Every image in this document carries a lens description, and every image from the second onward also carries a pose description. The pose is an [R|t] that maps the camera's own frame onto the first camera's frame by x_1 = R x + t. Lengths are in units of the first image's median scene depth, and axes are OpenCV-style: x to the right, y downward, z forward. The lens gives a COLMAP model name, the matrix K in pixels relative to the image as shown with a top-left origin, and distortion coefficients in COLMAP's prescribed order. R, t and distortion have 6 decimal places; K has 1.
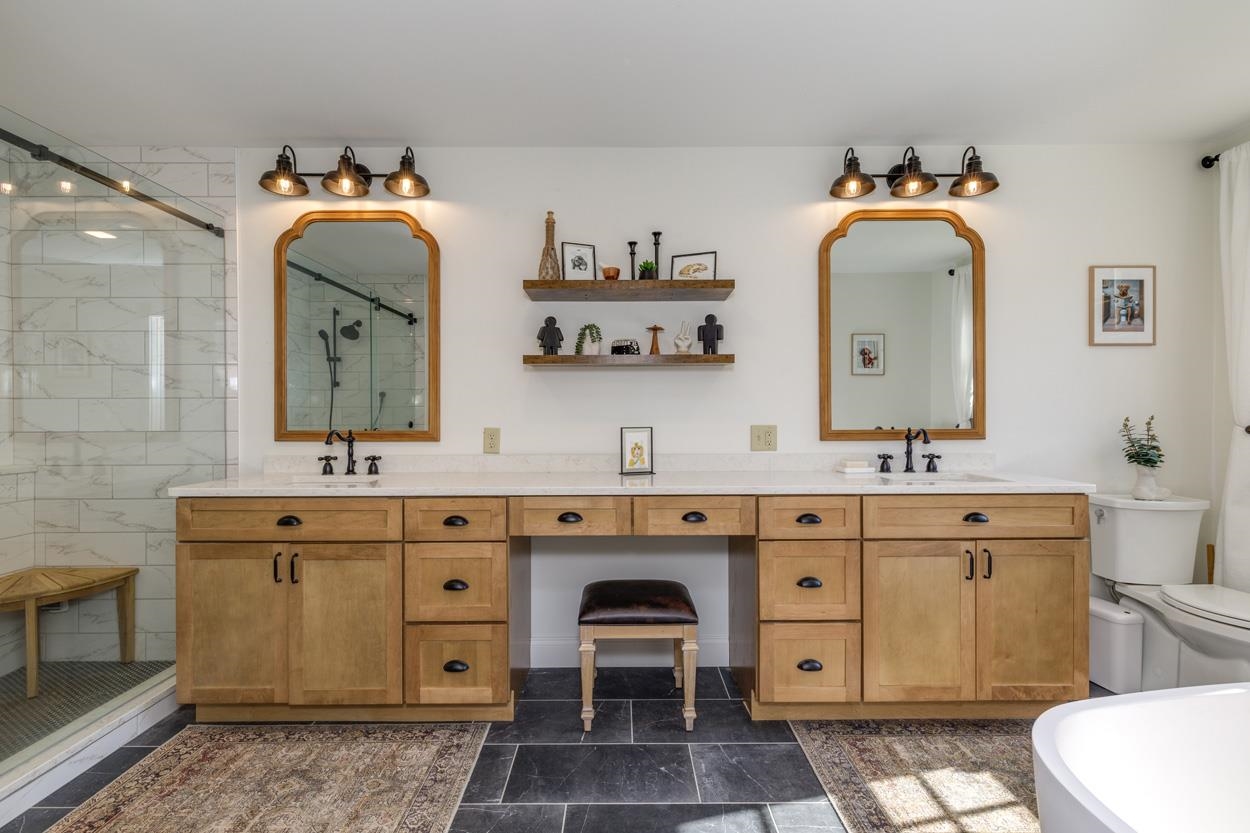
lens RADIAL K [[568.0, 0, 612.6], [0, 568.0, 412.5], [0, 0, 1]] dist [0.003477, -0.001193]
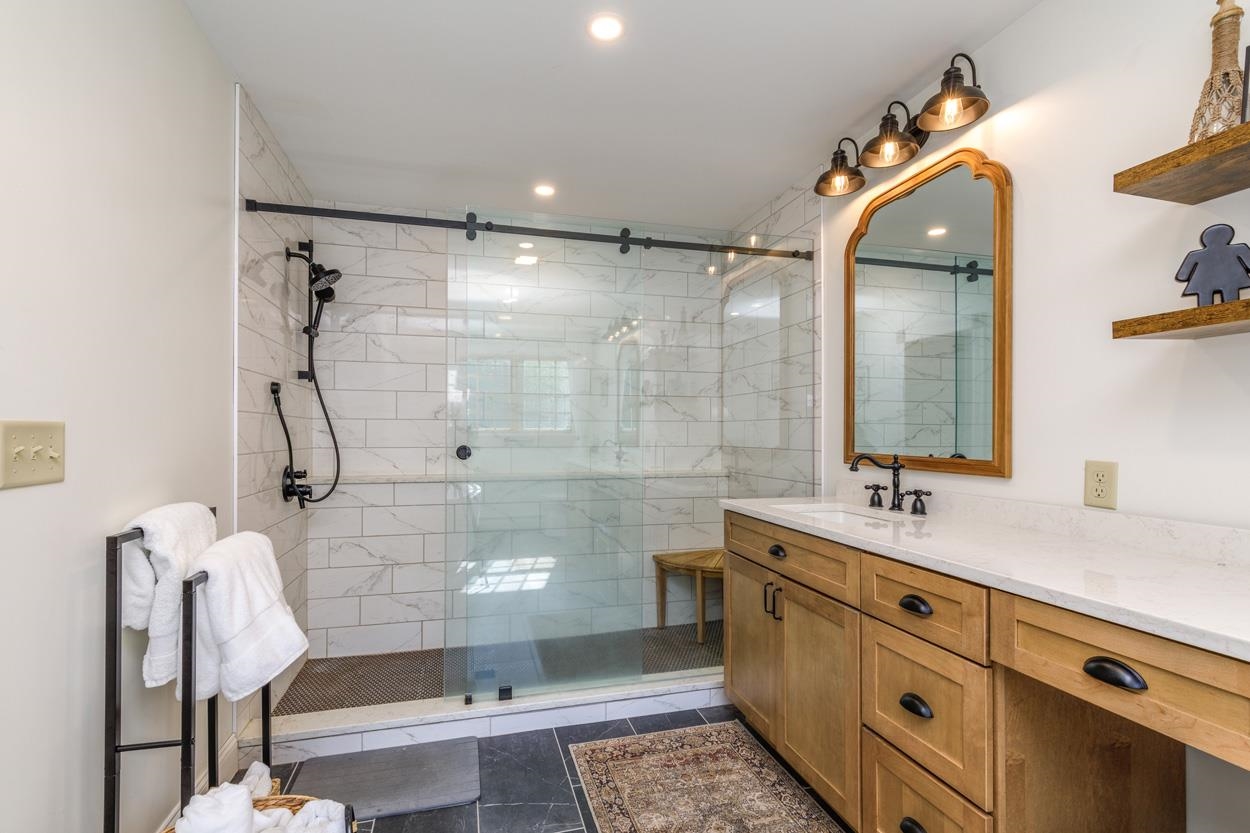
lens RADIAL K [[563.3, 0, 619.6], [0, 563.3, 427.6], [0, 0, 1]] dist [-0.012089, 0.001563]
pose [[0.262346, -0.006252, -0.964954, 0.199111], [0.000020, 0.999979, -0.006474, -0.001945], [0.964974, 0.001679, 0.262341, 0.423009]]
